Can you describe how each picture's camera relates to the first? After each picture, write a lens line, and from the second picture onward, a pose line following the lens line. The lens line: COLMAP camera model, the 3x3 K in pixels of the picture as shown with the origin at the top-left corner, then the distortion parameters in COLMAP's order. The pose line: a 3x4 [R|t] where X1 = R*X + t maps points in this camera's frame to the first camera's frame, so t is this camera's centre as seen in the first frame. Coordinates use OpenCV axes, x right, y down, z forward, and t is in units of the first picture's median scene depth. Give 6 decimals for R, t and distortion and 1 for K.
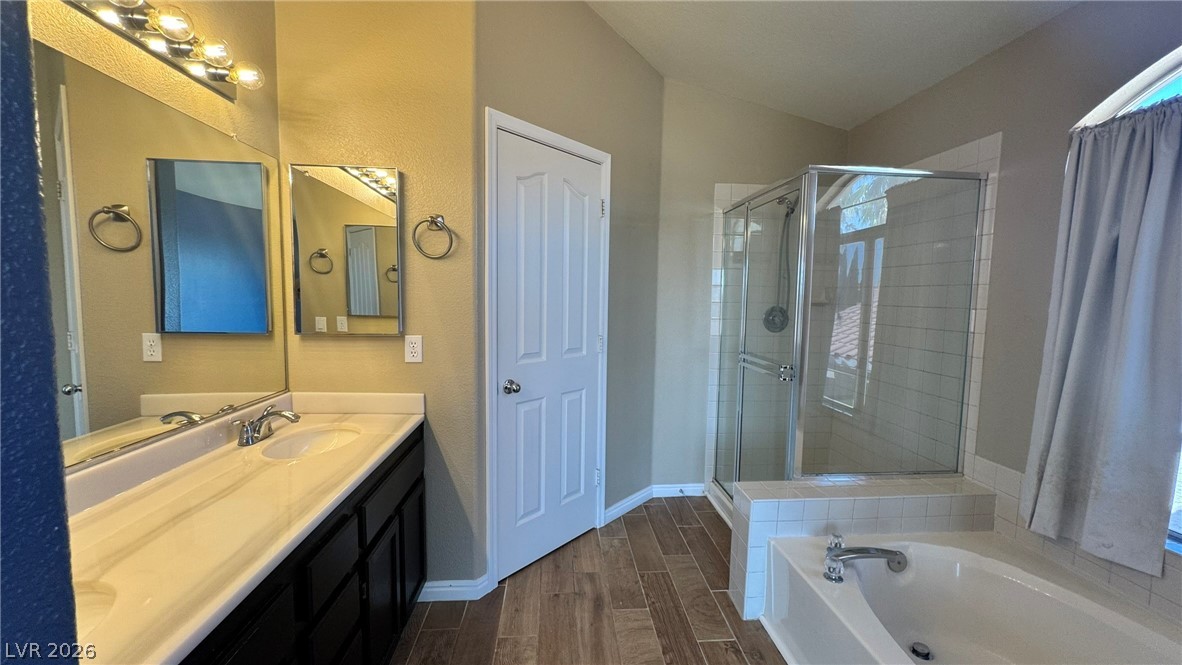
lens RADIAL K [[474.1, 0, 591.0], [0, 474.1, 332.5], [0, 0, 1]] dist [-0.001068, 0.000000]
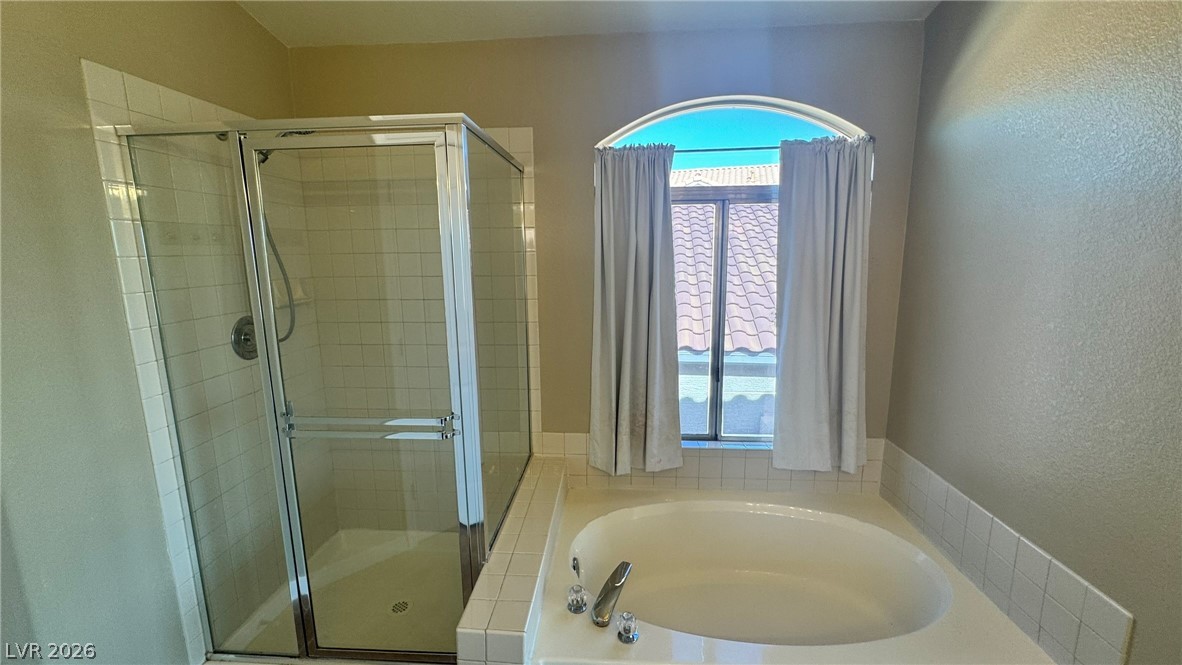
lens RADIAL K [[474.1, 0, 591.0], [0, 474.1, 332.5], [0, 0, 1]] dist [-0.001068, 0.000000]
pose [[0.149263, -0.188979, 0.970571, -0.197972], [0.092687, 0.979919, 0.176545, -0.156803], [-0.984444, 0.063608, 0.163781, 0.731803]]
